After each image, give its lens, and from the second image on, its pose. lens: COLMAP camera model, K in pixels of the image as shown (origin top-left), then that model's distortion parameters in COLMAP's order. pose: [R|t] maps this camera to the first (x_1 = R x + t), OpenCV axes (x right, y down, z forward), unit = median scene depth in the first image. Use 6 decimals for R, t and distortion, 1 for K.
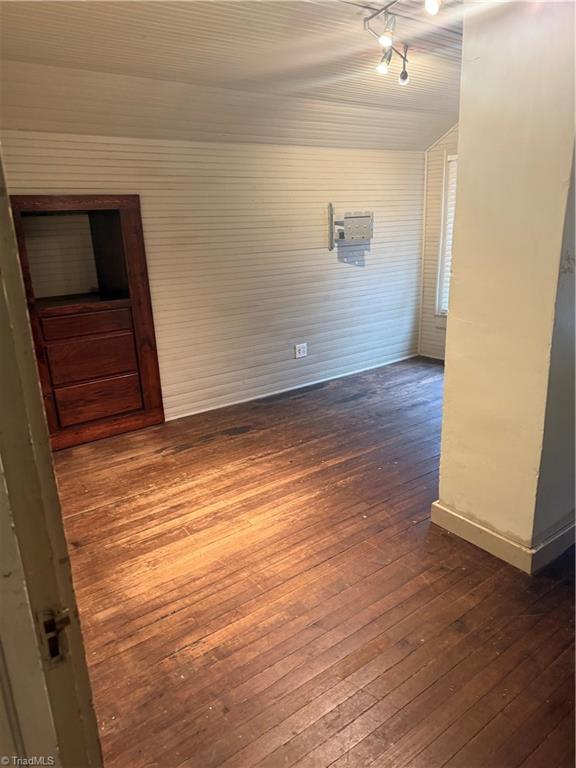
lens RADIAL K [[546.1, 0, 289.4], [0, 546.1, 381.7], [0, 0, 1]] dist [-0.033862, -0.001370]
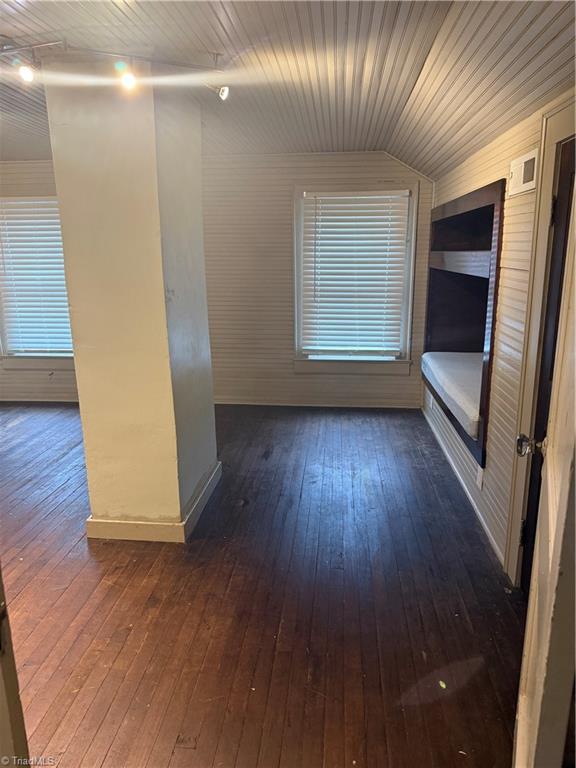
lens RADIAL K [[546.1, 0, 287.9], [0, 546.1, 383.3], [0, 0, 1]] dist [-0.033862, -0.001370]
pose [[0.679935, -0.169338, 0.713451, -0.215303], [0.213401, 0.976552, 0.028409, 0.013304], [-0.701533, 0.132935, 0.700129, -0.087795]]
